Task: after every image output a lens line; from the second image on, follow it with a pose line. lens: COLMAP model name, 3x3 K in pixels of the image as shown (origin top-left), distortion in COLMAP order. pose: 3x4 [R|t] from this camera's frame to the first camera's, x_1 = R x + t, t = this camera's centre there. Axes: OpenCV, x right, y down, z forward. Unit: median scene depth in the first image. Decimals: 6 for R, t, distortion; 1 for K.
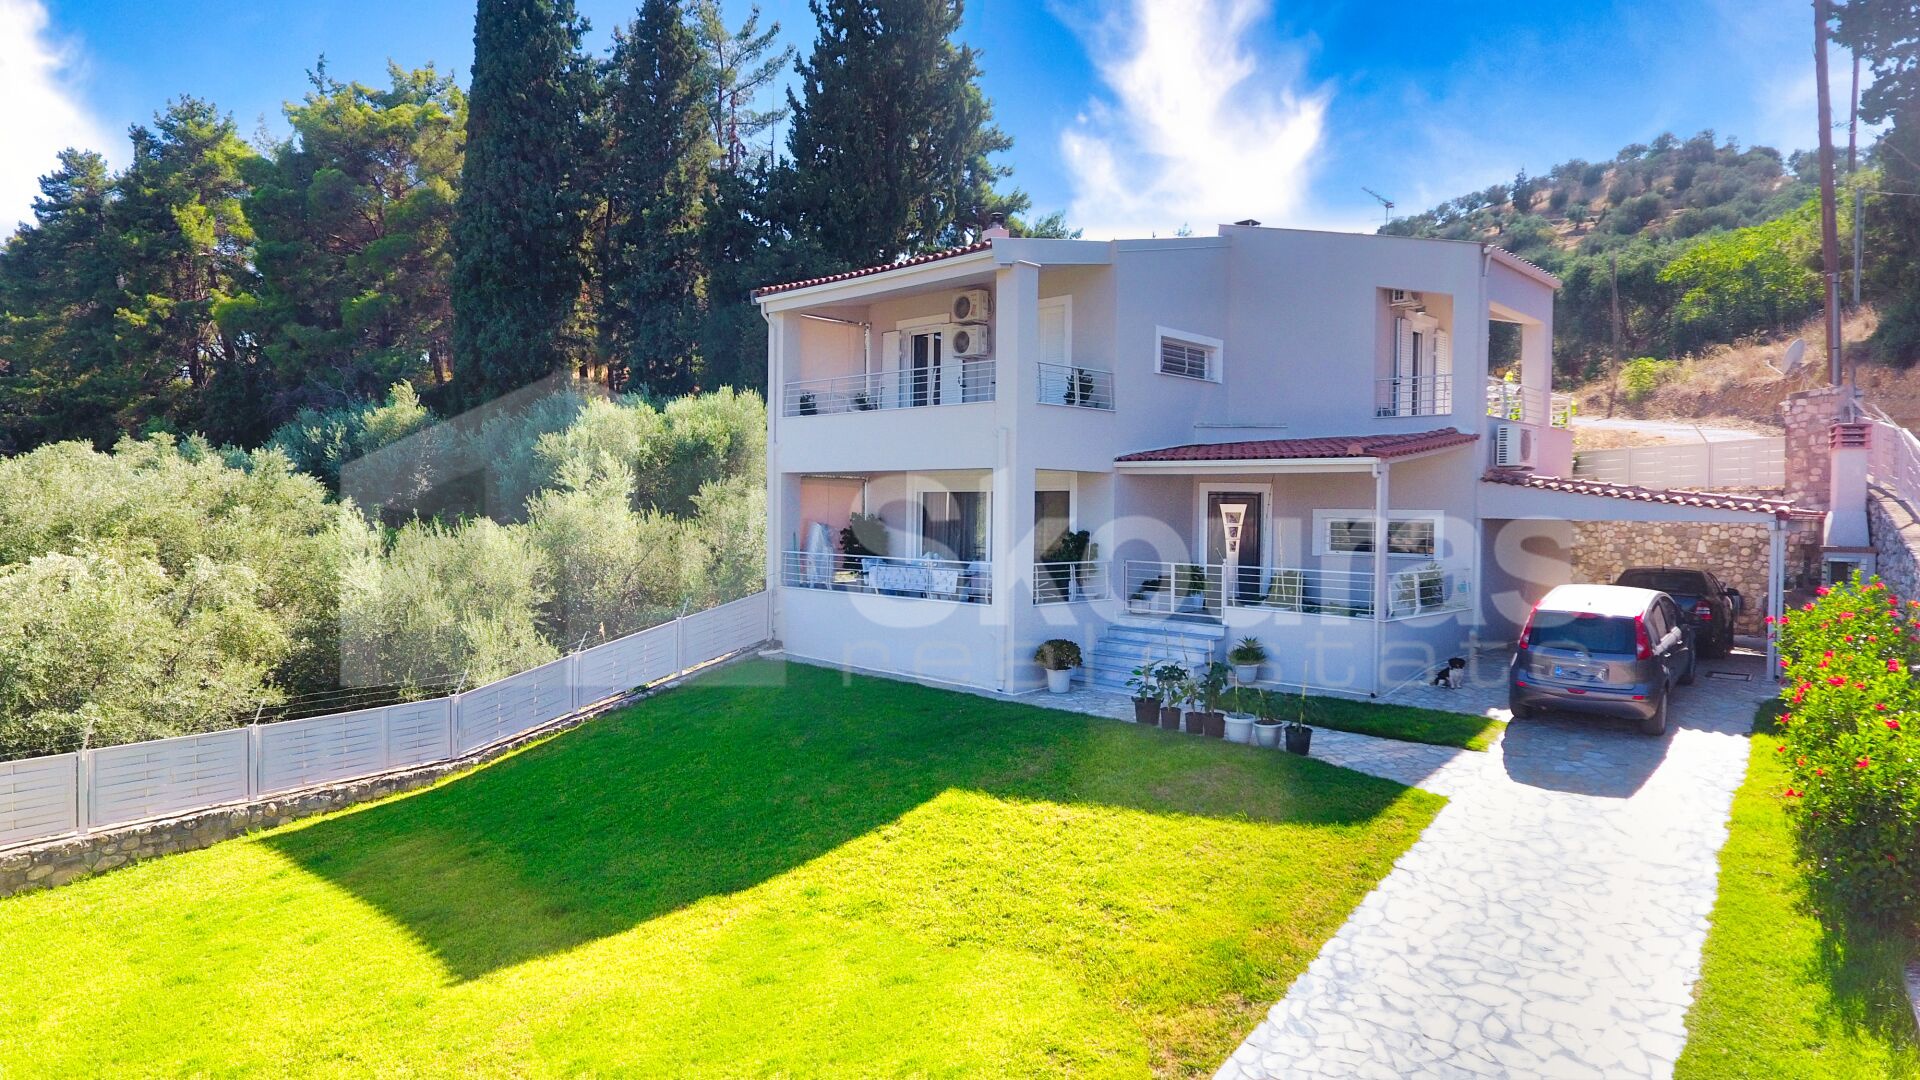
lens RADIAL K [[1128.9, 0, 951.5], [0, 1128.9, 527.8], [0, 0, 1]] dist [-0.009789, 0.002258]
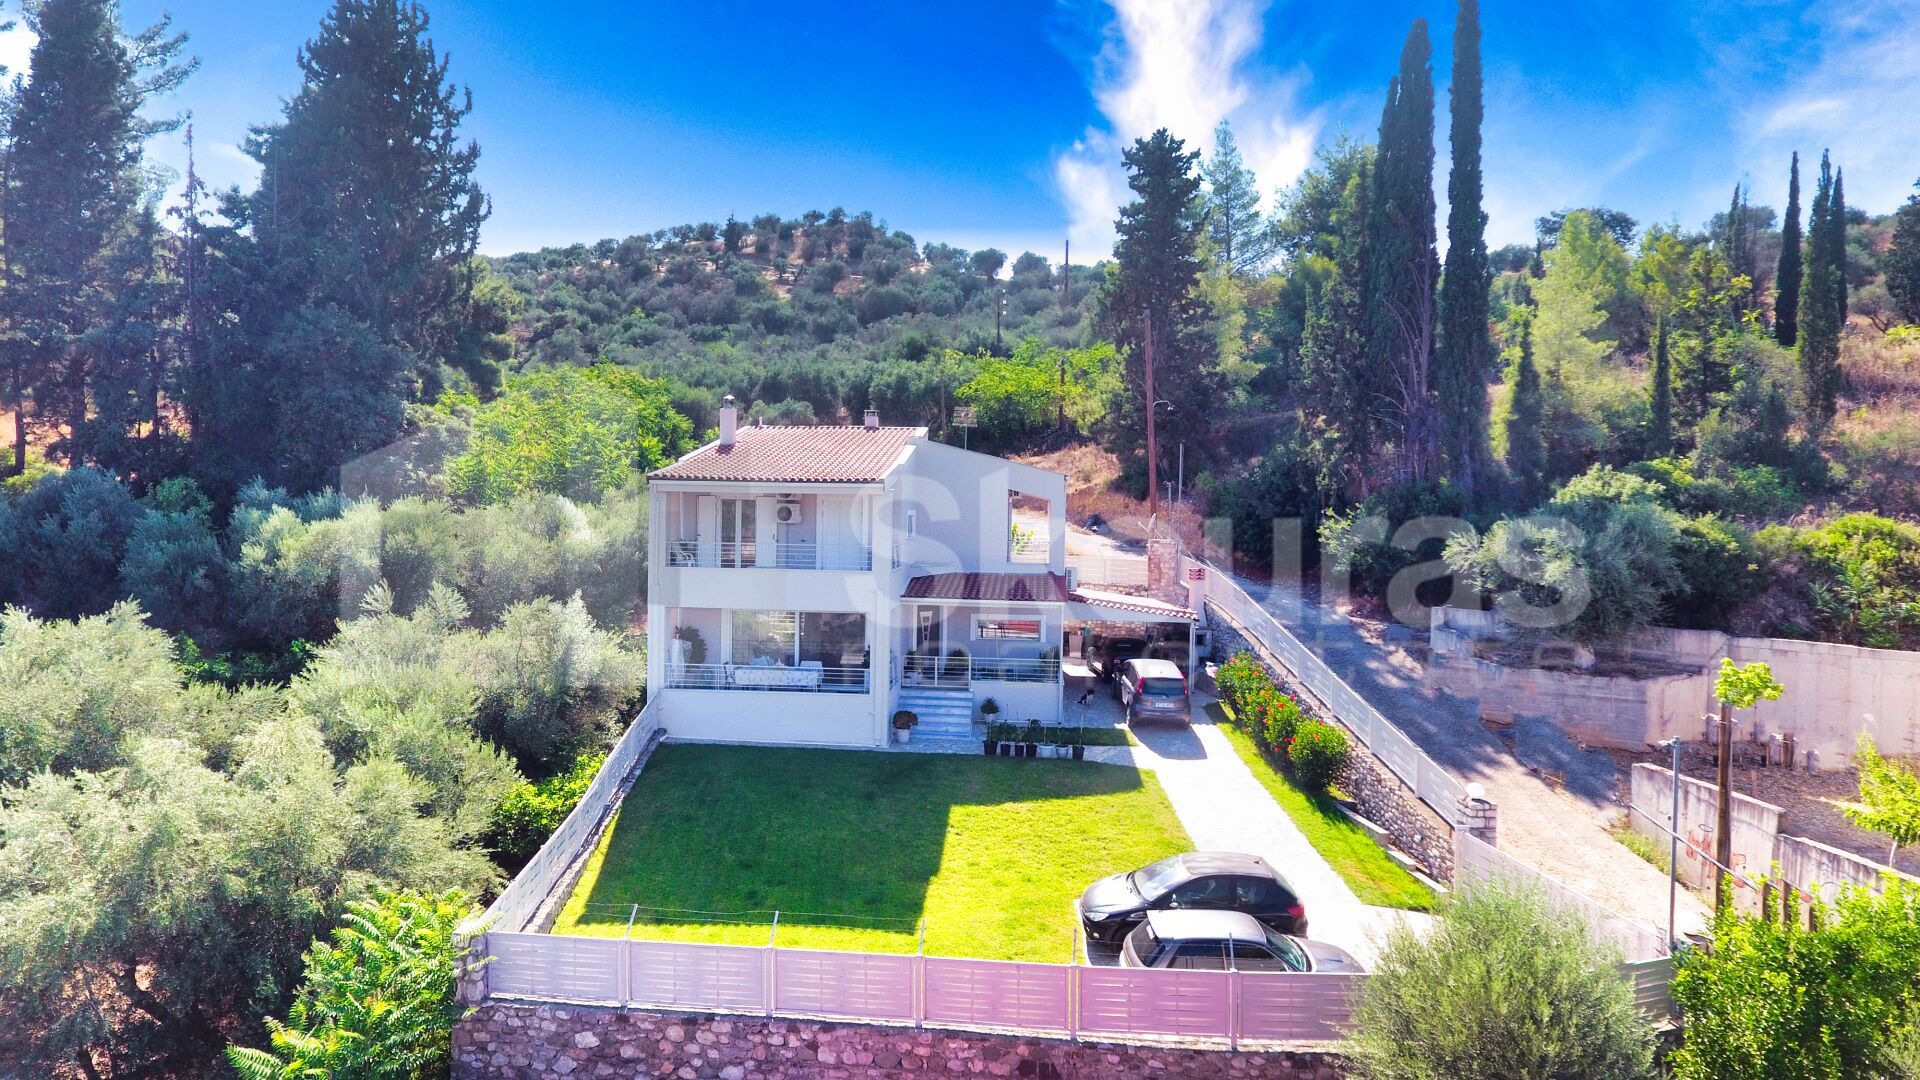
lens RADIAL K [[1128.9, 0, 951.5], [0, 1128.9, 527.8], [0, 0, 1]] dist [-0.009789, 0.002258]
pose [[0.759504, -0.011370, 0.650403, -0.908410], [0.001675, 0.999878, 0.015522, -0.193053], [-0.650500, -0.010700, 0.759431, -0.313589]]
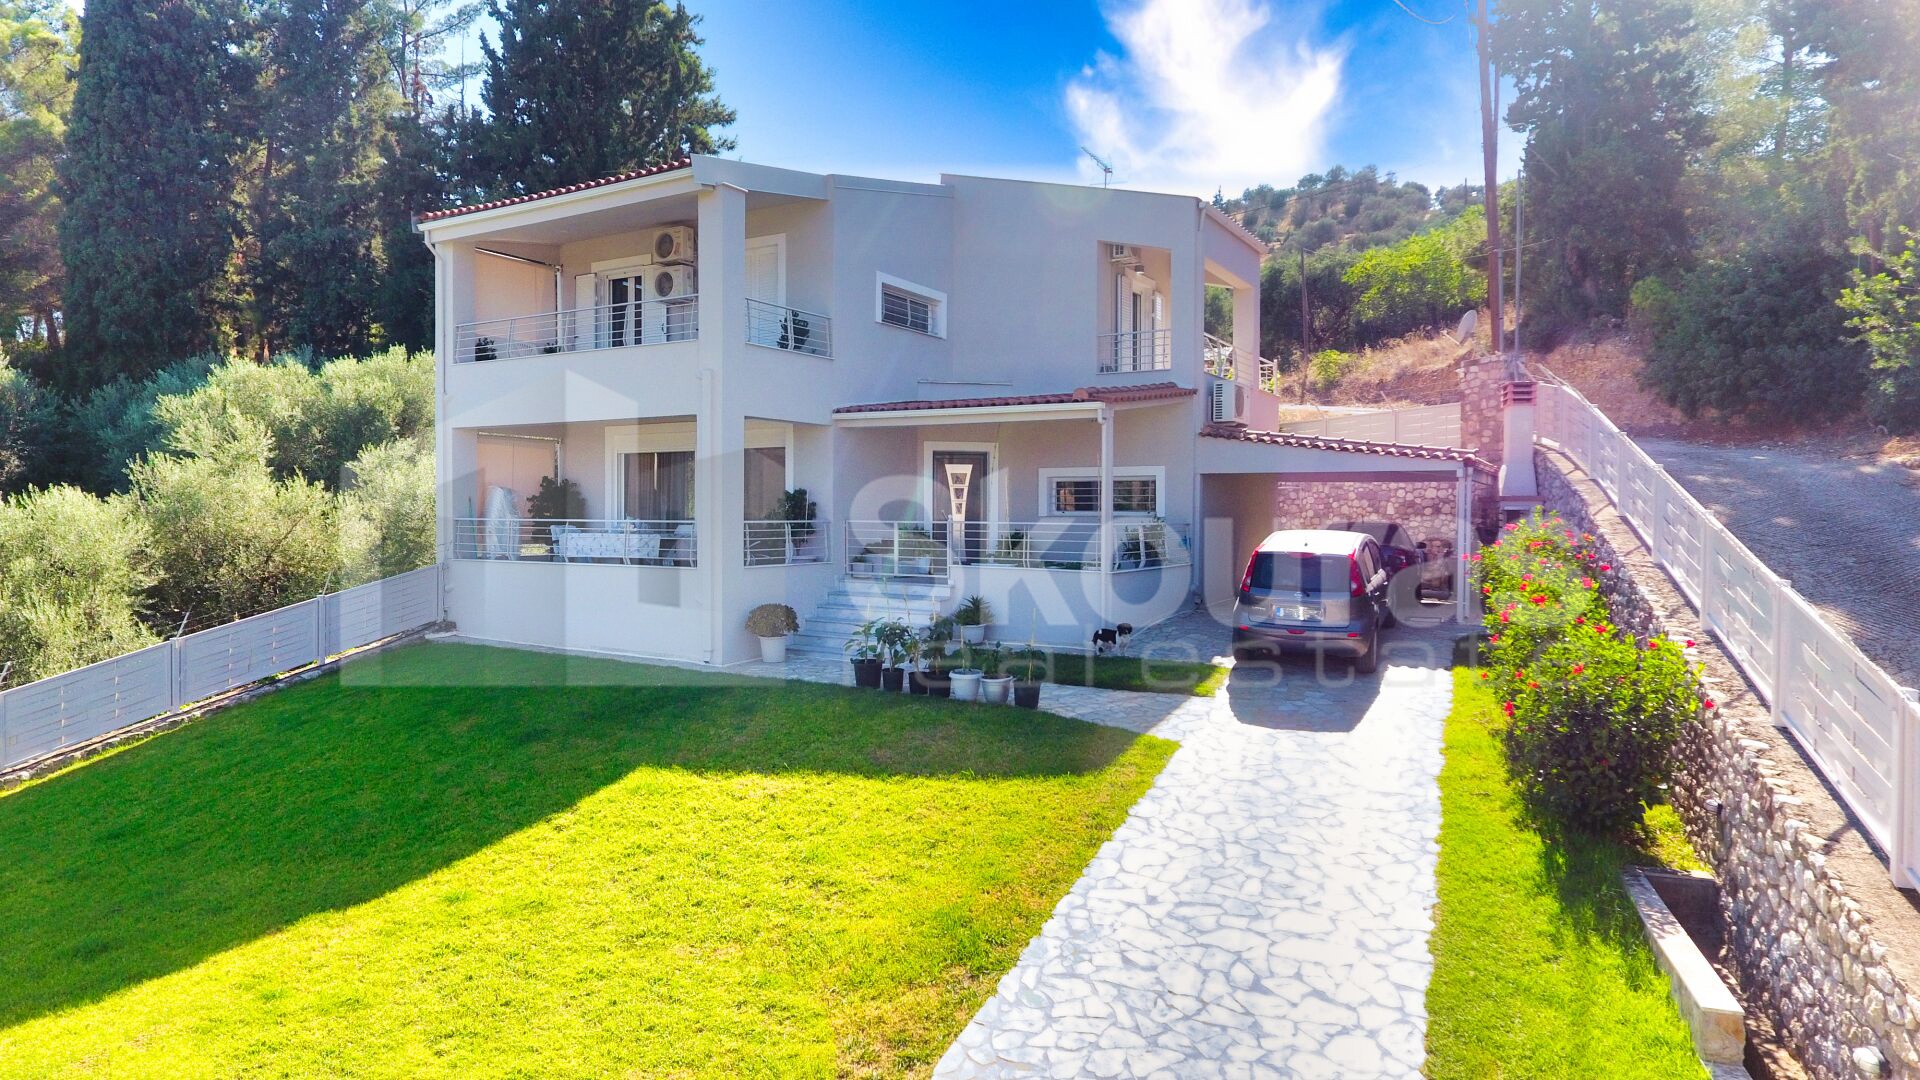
lens RADIAL K [[1128.9, 0, 951.5], [0, 1128.9, 527.8], [0, 0, 1]] dist [-0.009789, 0.002258]
pose [[0.972610, -0.010937, 0.232187, 0.023909], [0.011513, 0.999933, -0.001123, 0.038817], [-0.232159, 0.003766, 0.972671, 0.080304]]
